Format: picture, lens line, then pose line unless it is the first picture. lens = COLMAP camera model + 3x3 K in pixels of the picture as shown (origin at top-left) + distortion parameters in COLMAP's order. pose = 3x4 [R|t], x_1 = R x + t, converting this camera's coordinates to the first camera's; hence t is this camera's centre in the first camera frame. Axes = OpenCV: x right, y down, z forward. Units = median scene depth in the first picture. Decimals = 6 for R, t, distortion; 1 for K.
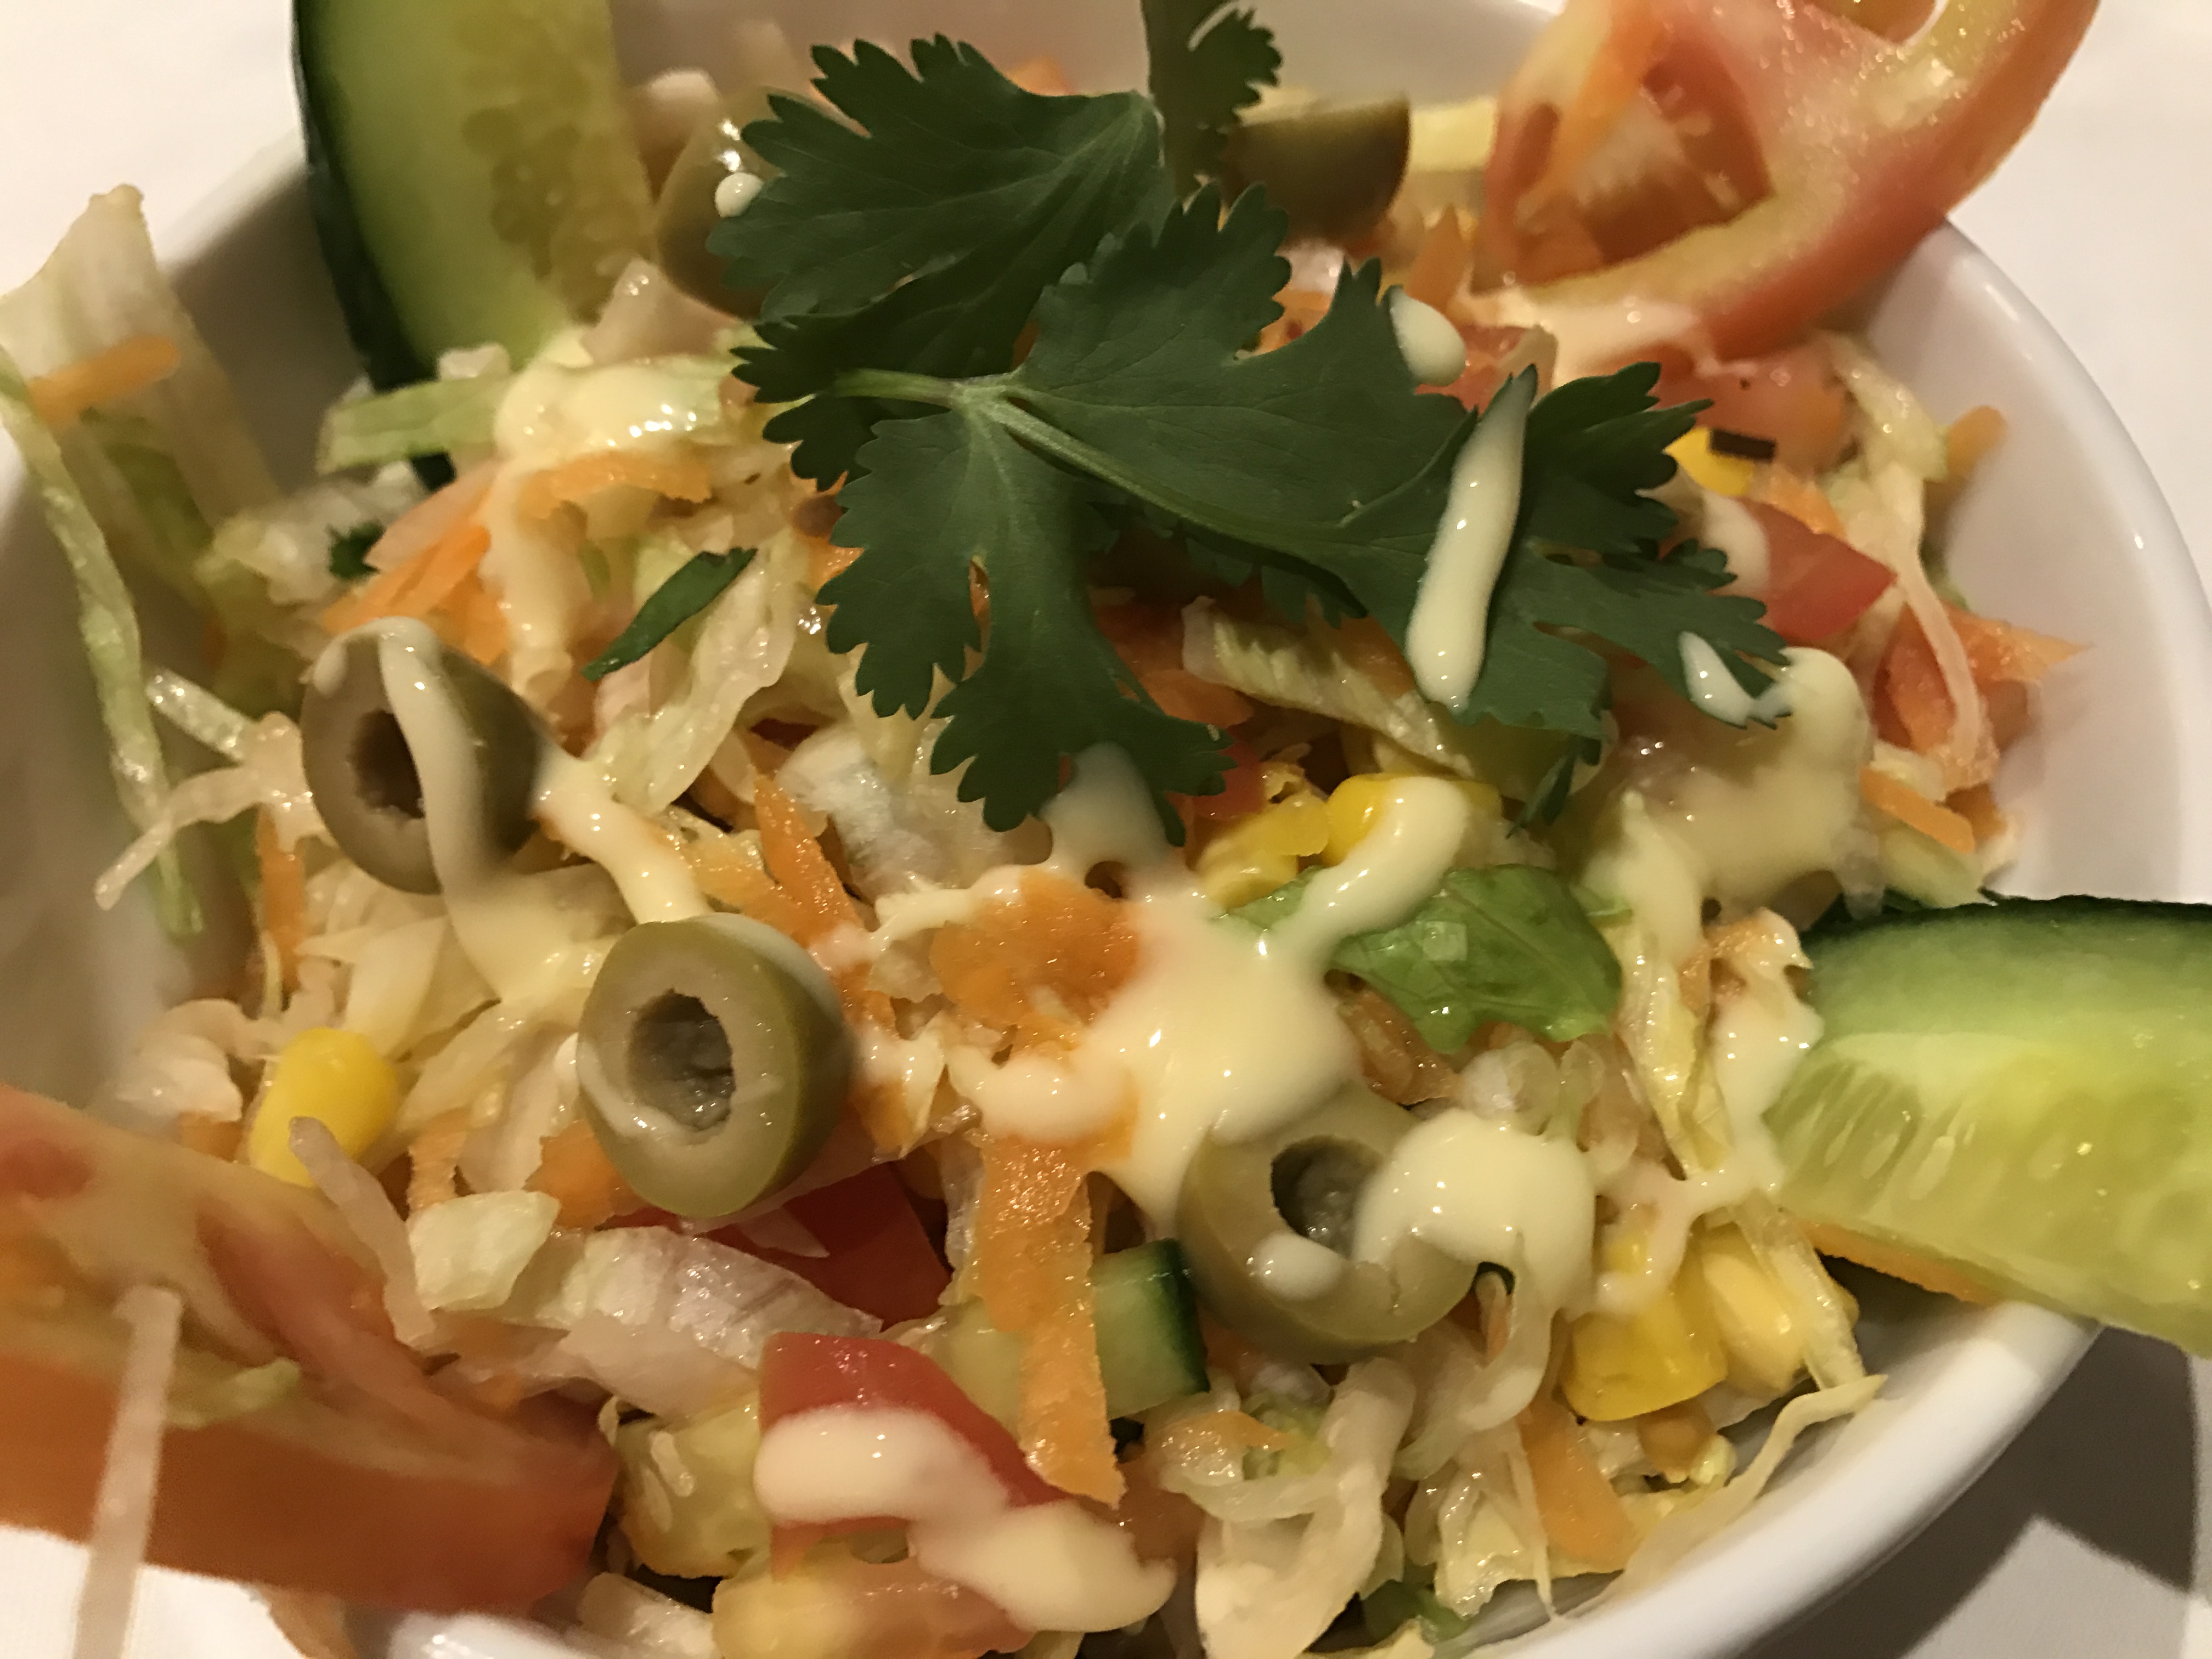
lens RADIAL K [[1805.8, 0, 1082.3], [0, 1805.8, 830.5], [0, 0, 1]] dist [-0.009556, -0.004326]
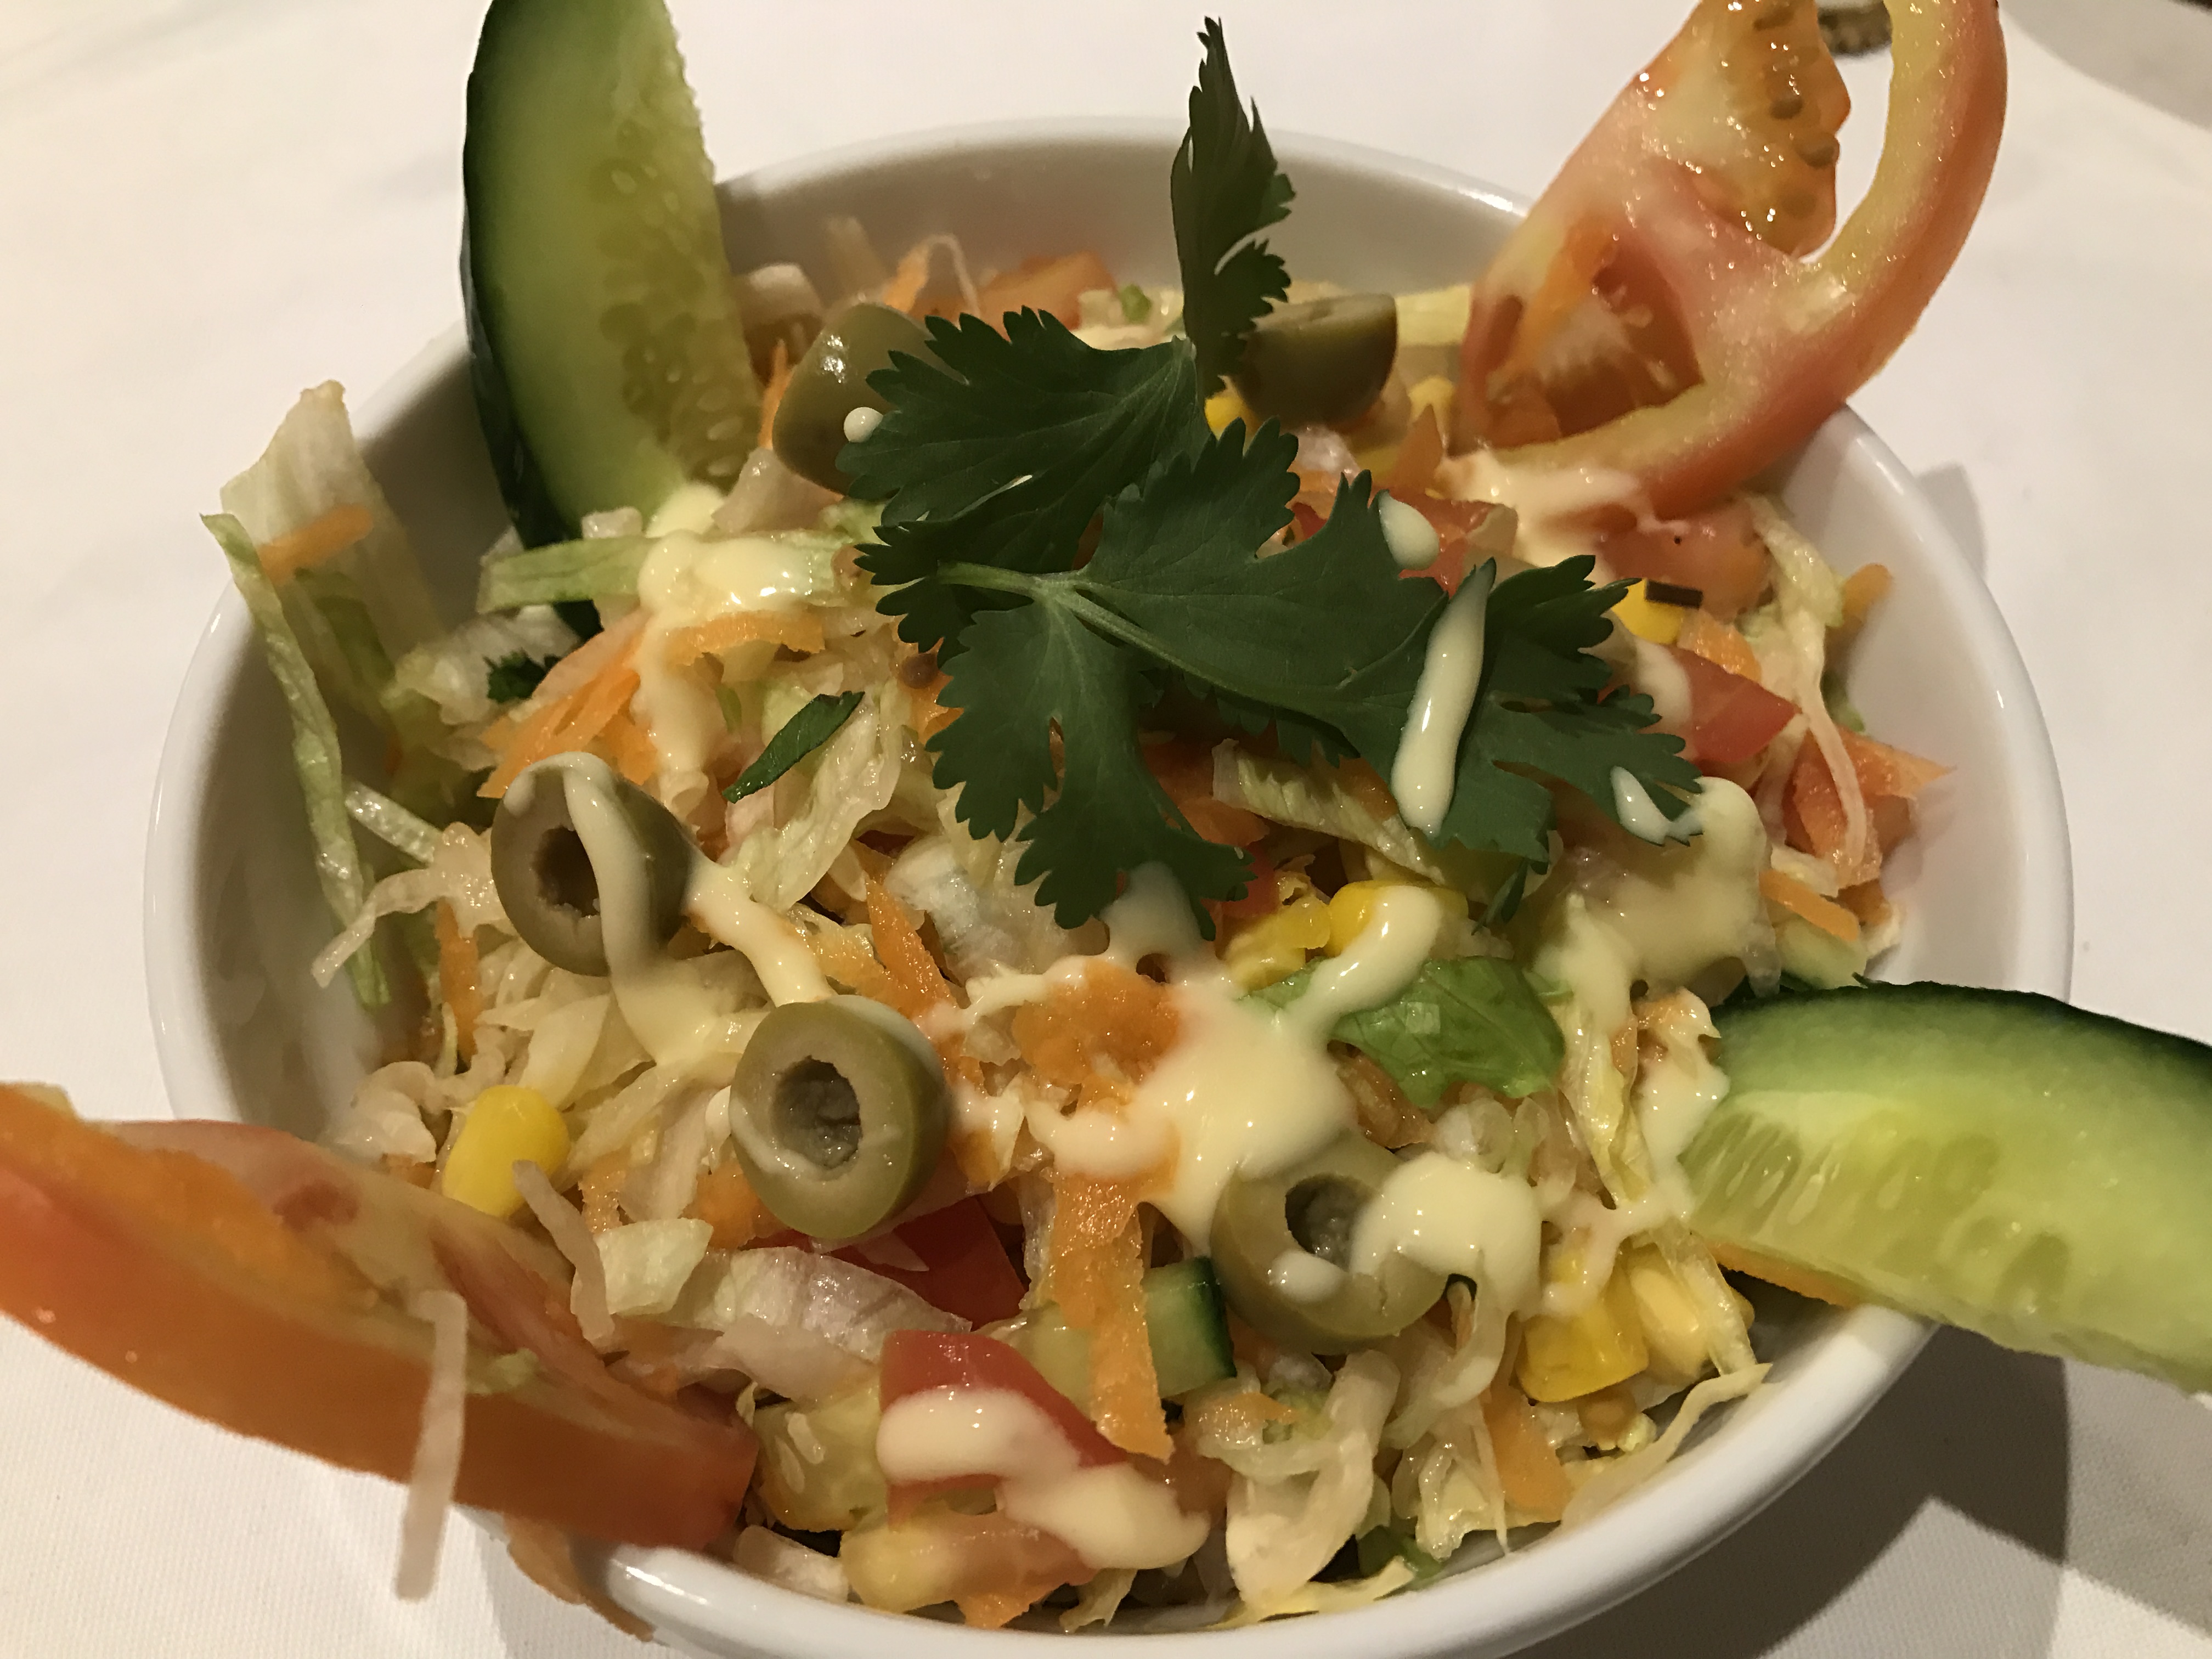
lens RADIAL K [[1811.5, 0, 1096.9], [0, 1811.5, 829.1], [0, 0, 1]] dist [0.005165, -0.015243]
pose [[0.999950, 0.001595, 0.009914, -0.037280], [-0.001412, 0.999827, -0.018527, -0.044803], [-0.009942, 0.018512, 0.999779, -0.252556]]
